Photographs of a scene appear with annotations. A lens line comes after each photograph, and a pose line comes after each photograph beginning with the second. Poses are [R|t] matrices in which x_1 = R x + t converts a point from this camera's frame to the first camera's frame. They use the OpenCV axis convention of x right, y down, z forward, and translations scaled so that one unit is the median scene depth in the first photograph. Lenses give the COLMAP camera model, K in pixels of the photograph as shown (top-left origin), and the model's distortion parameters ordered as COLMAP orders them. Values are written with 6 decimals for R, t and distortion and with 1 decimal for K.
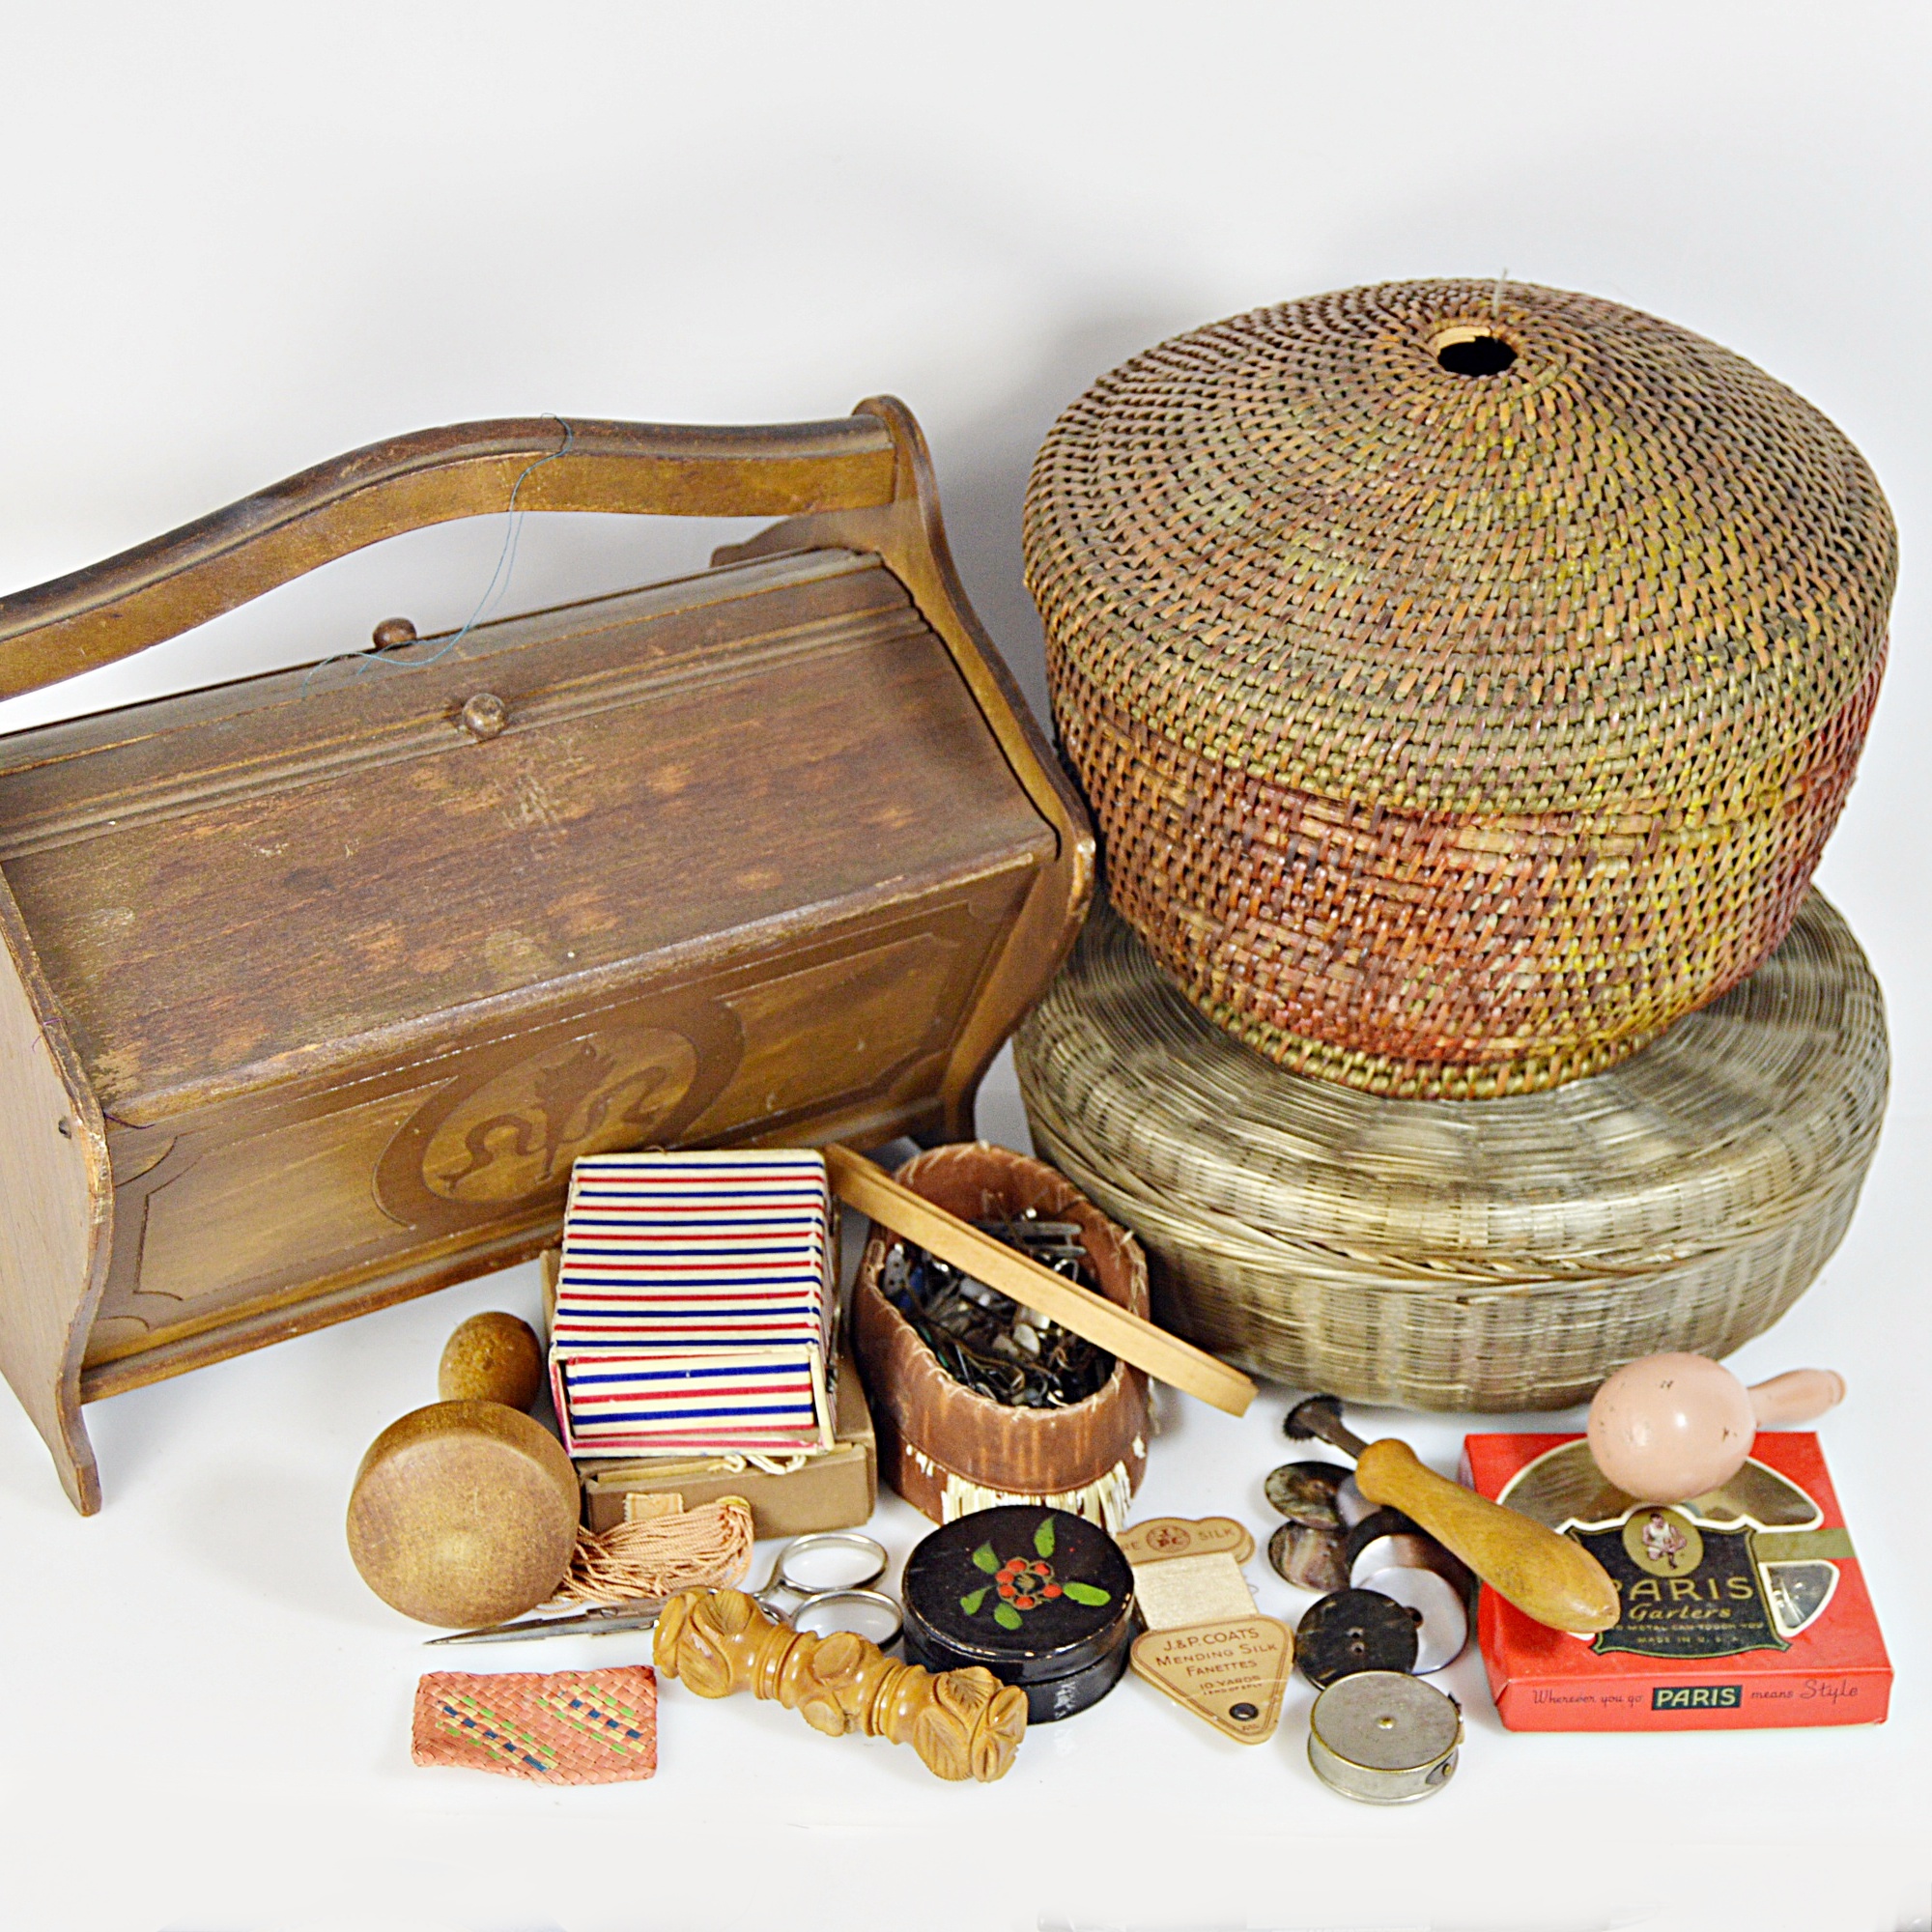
lens RADIAL K [[3476.1, 0, 1230.8], [0, 3476.1, 963.0], [0, 0, 1]] dist [-0.064908, -0.037168]
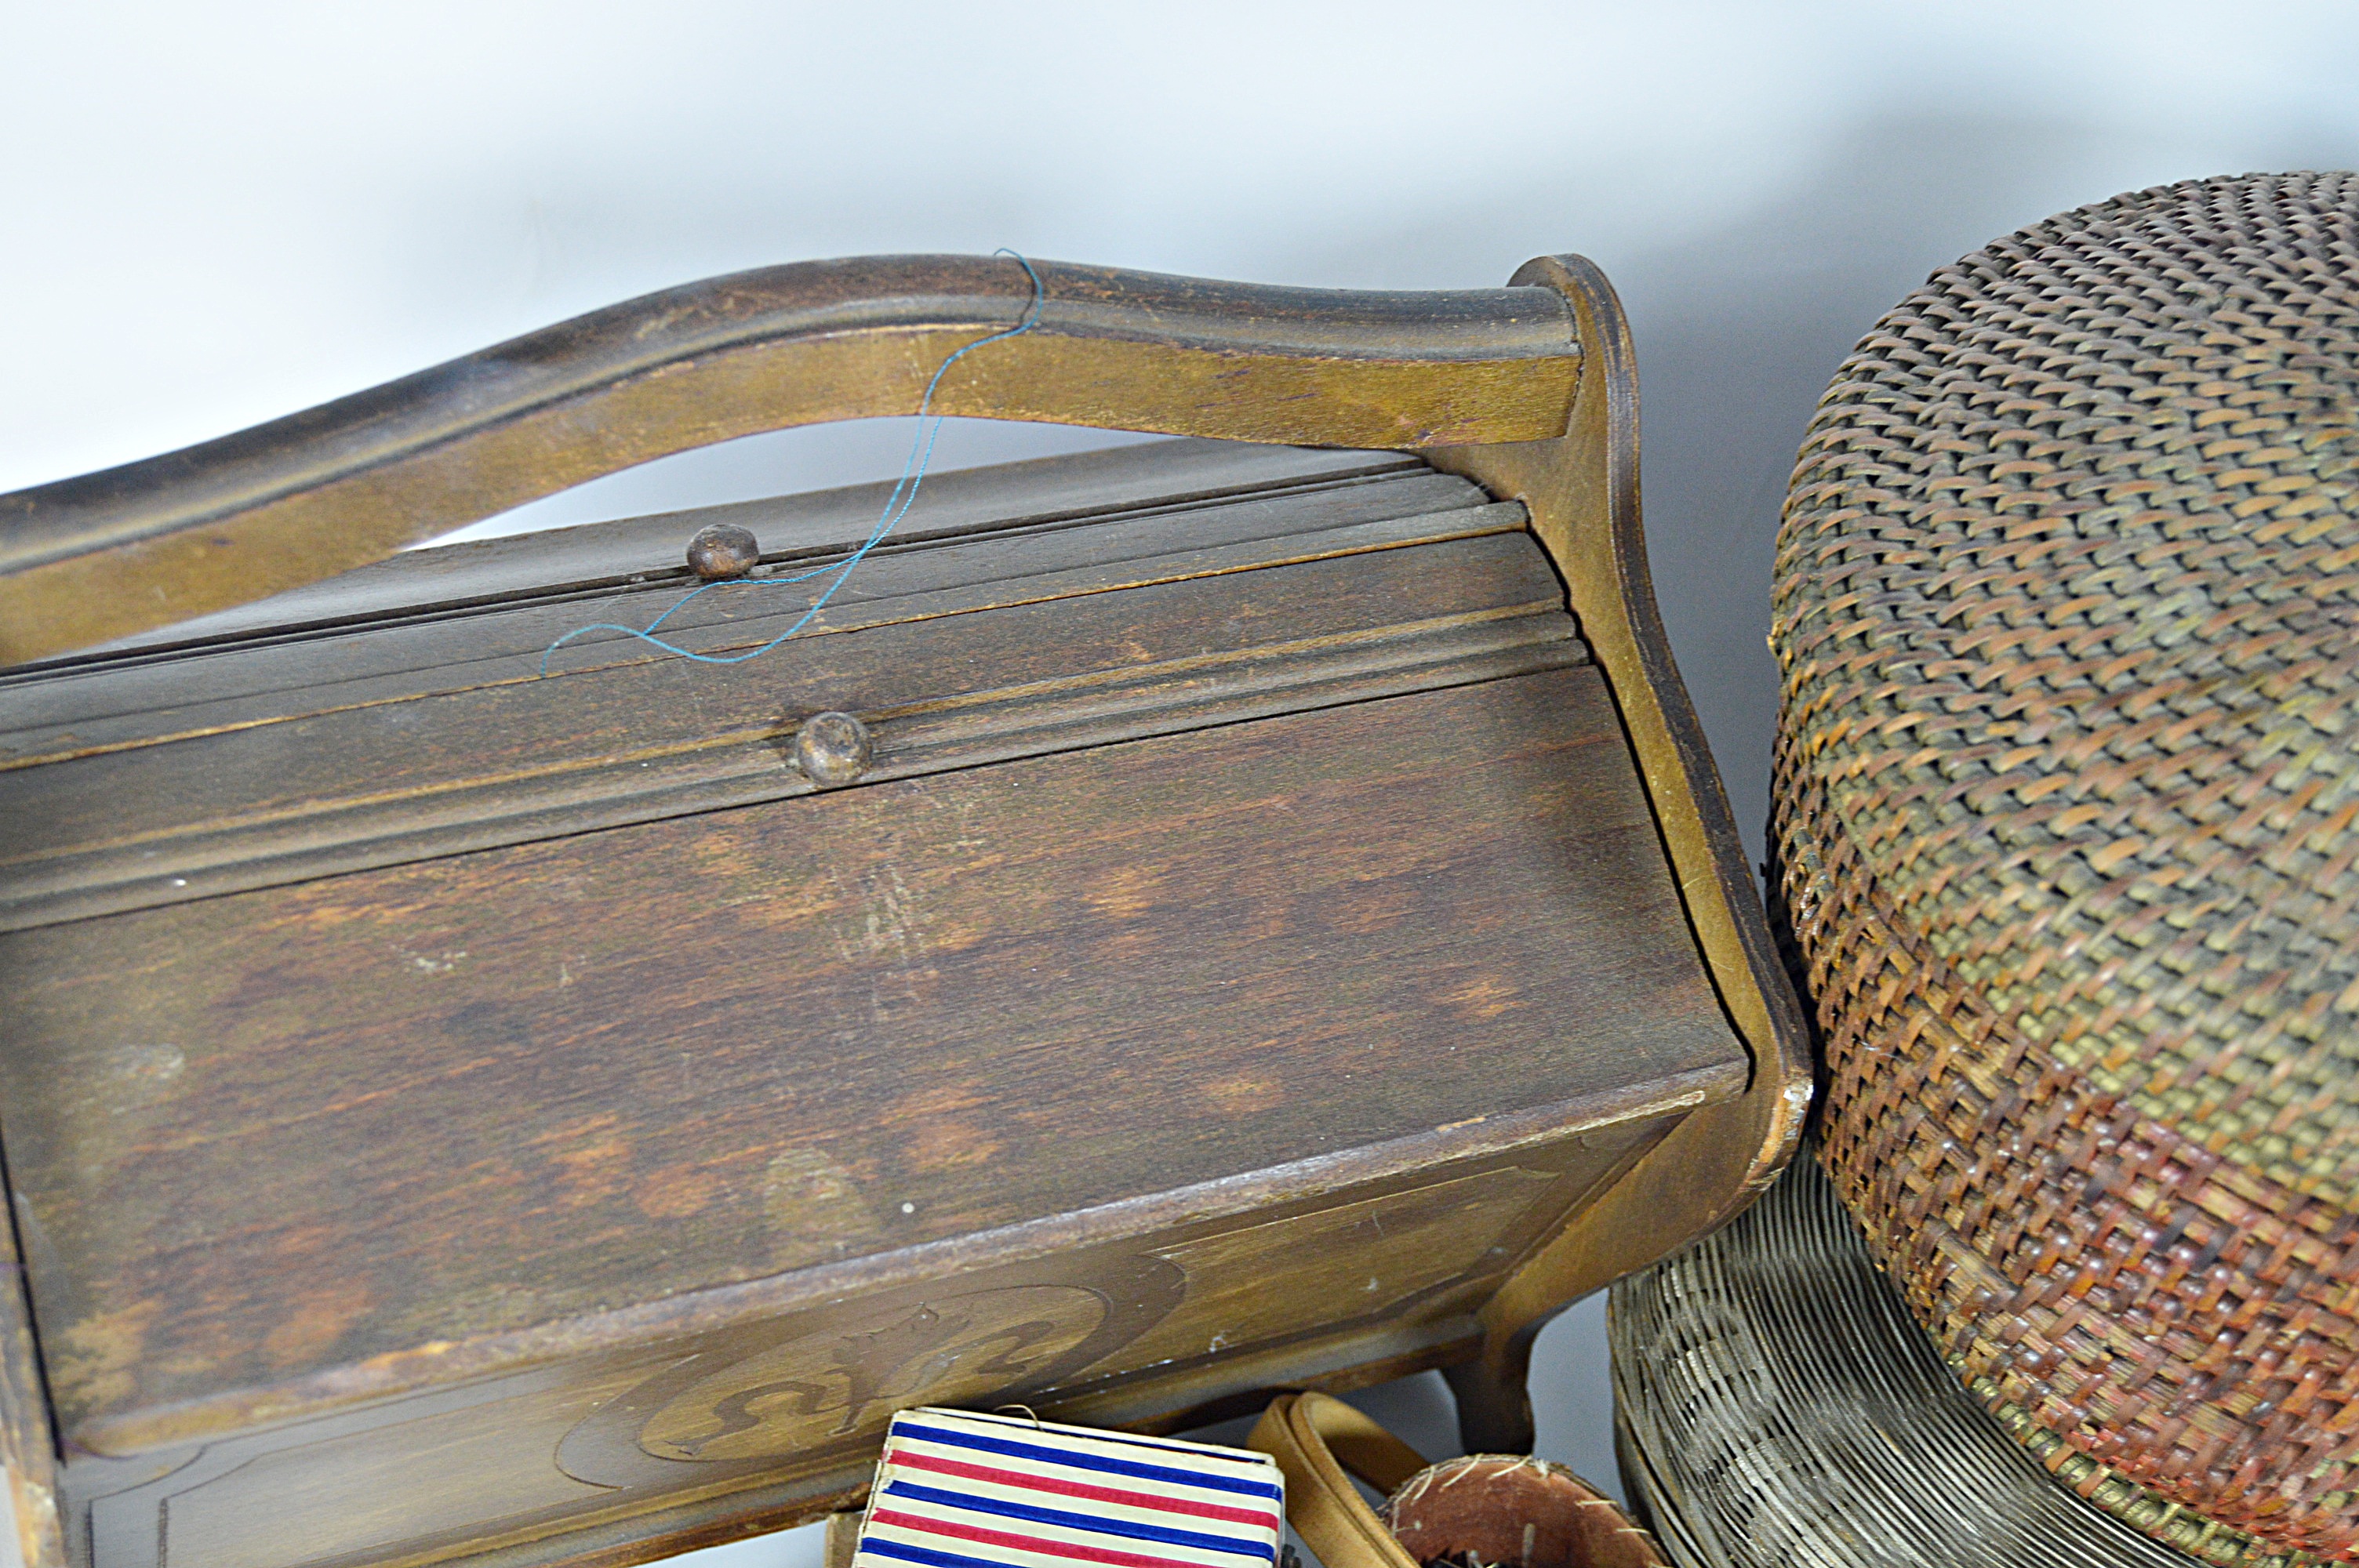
lens RADIAL K [[3553.1, 0, 1184.9], [0, 3553.1, 734.5], [0, 0, 1]] dist [-0.039787, -0.058329]
pose [[0.976053, 0.161086, -0.146191, -0.067735], [-0.147710, 0.984142, 0.098218, -0.142972], [0.159694, -0.074272, 0.984369, 0.410458]]
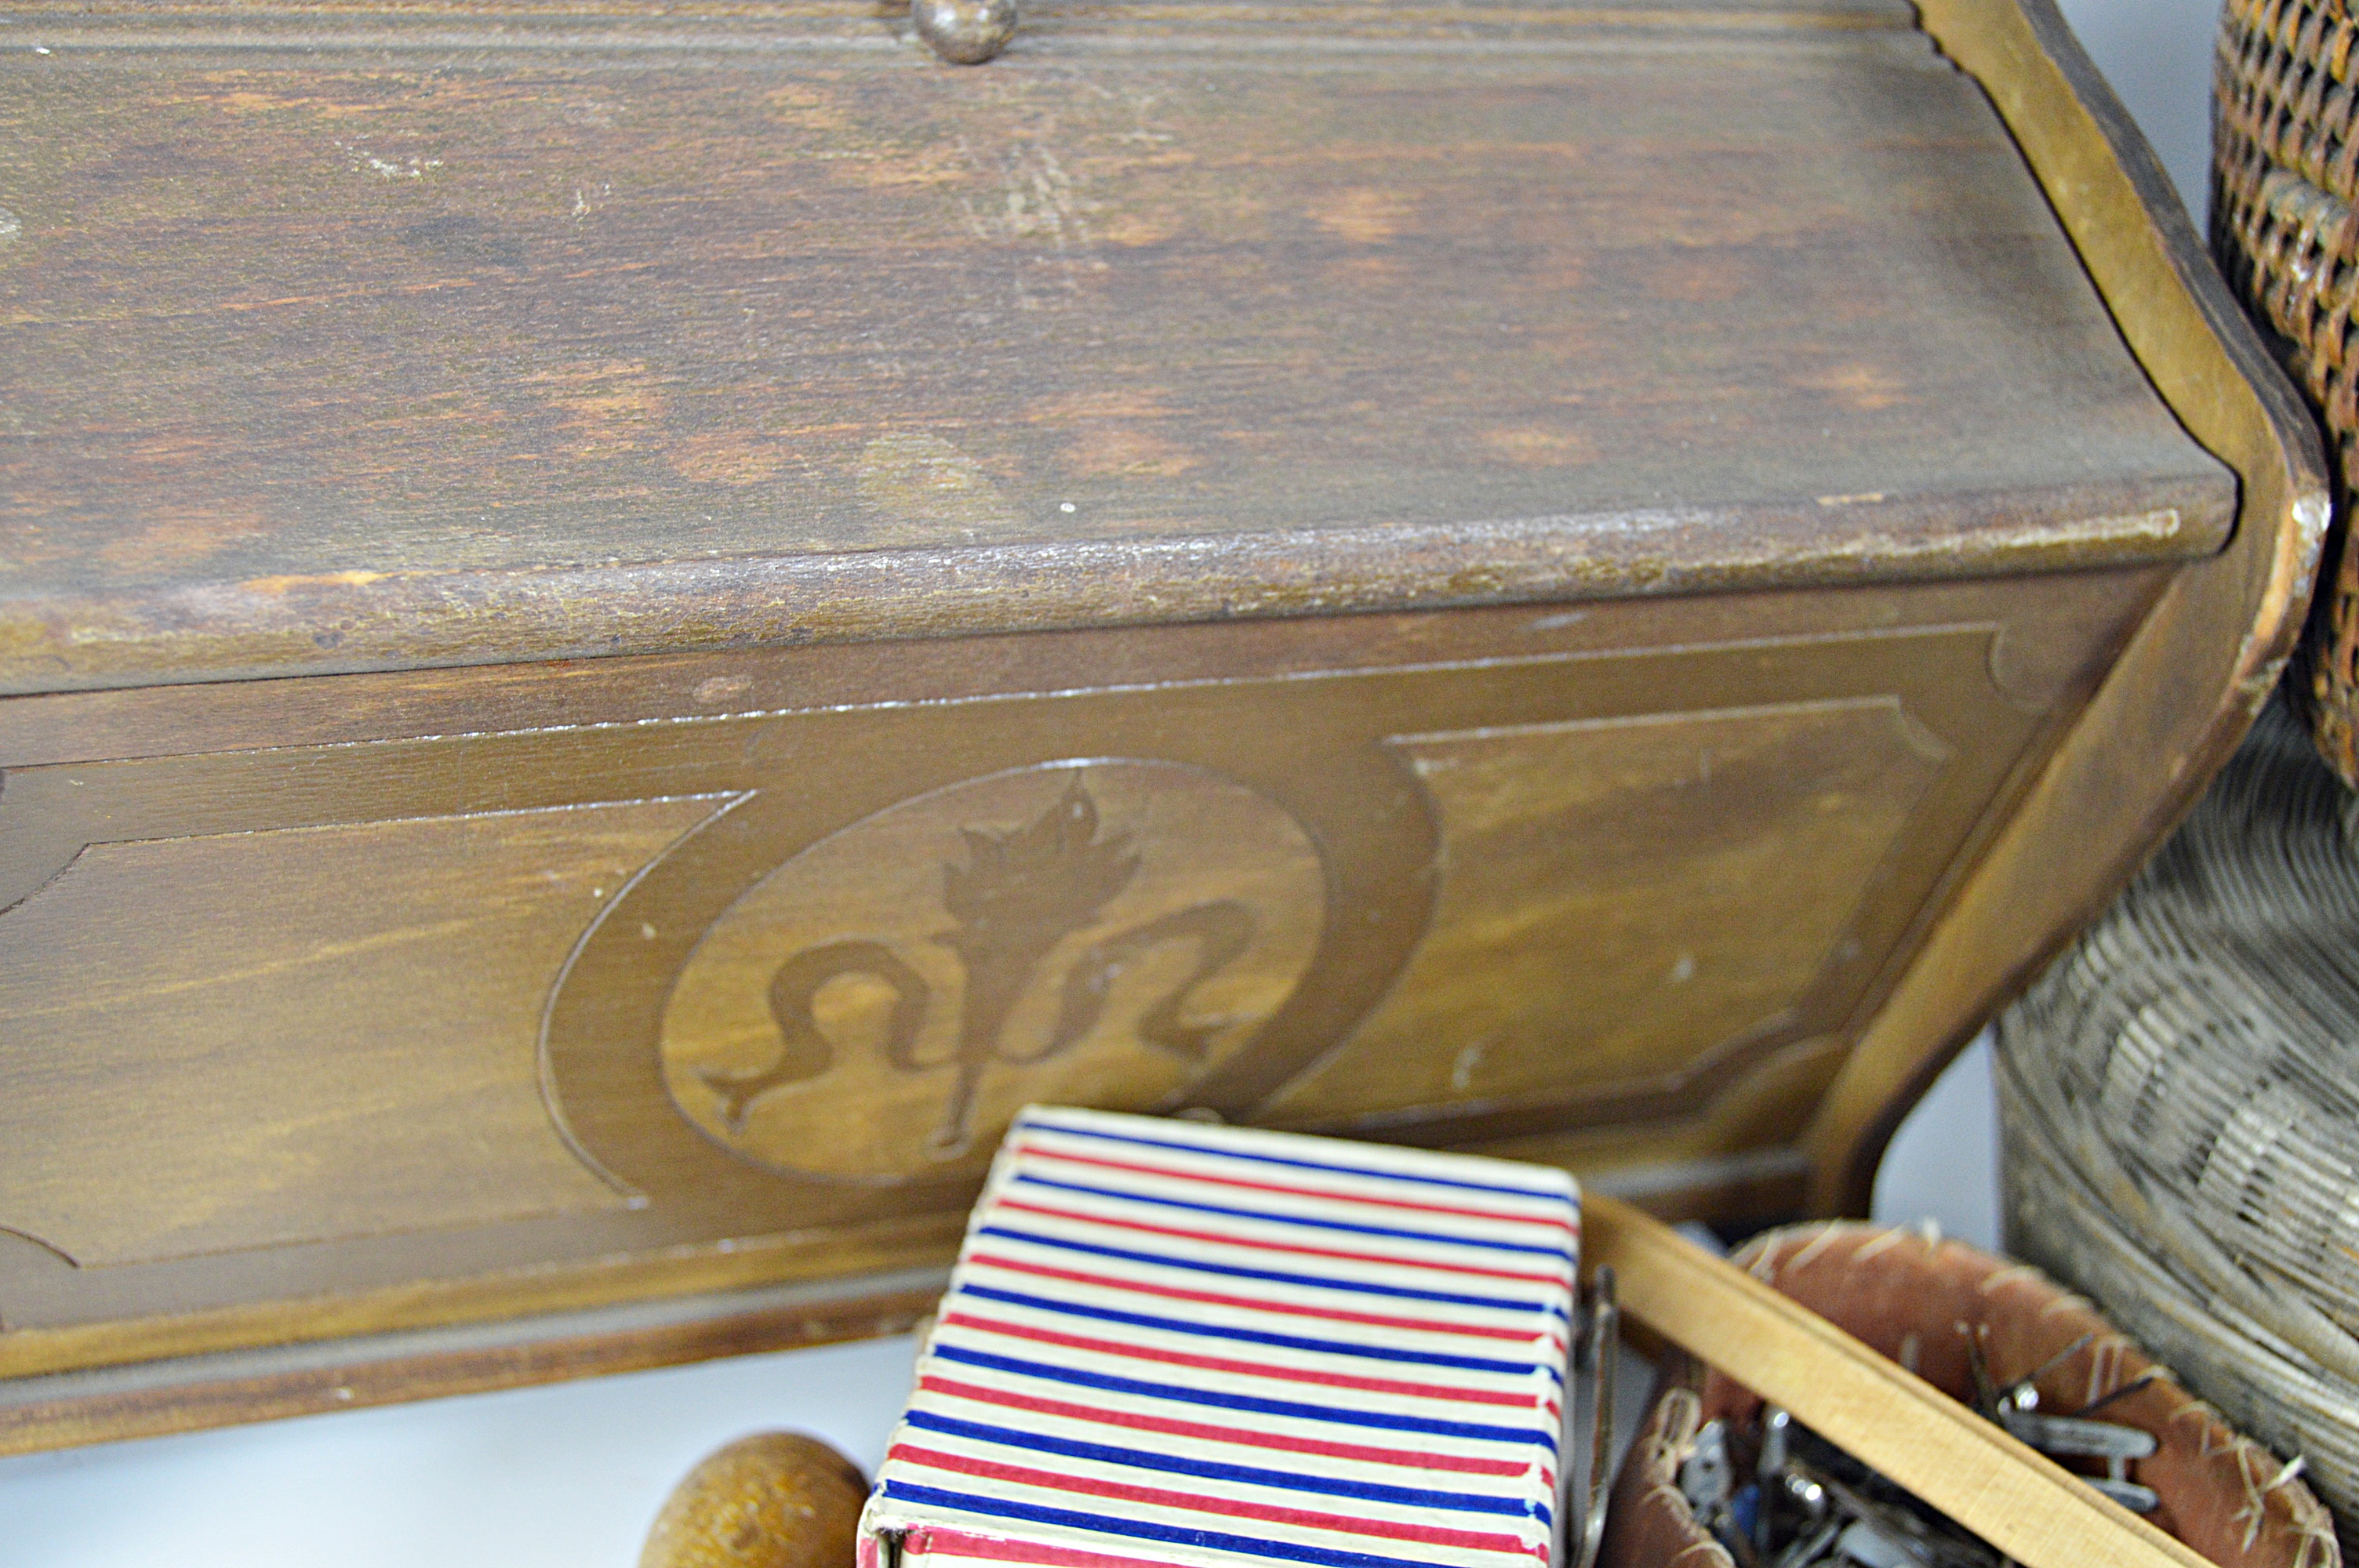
lens RADIAL K [[3446.6, 0, 1183.6], [0, 3446.6, 827.2], [0, 0, 1]] dist [-0.039586, -0.031220]
pose [[0.974248, 0.117400, -0.192505, -0.093778], [-0.145631, 0.979424, -0.139718, 0.084706], [0.172141, 0.164154, 0.971299, 0.604955]]
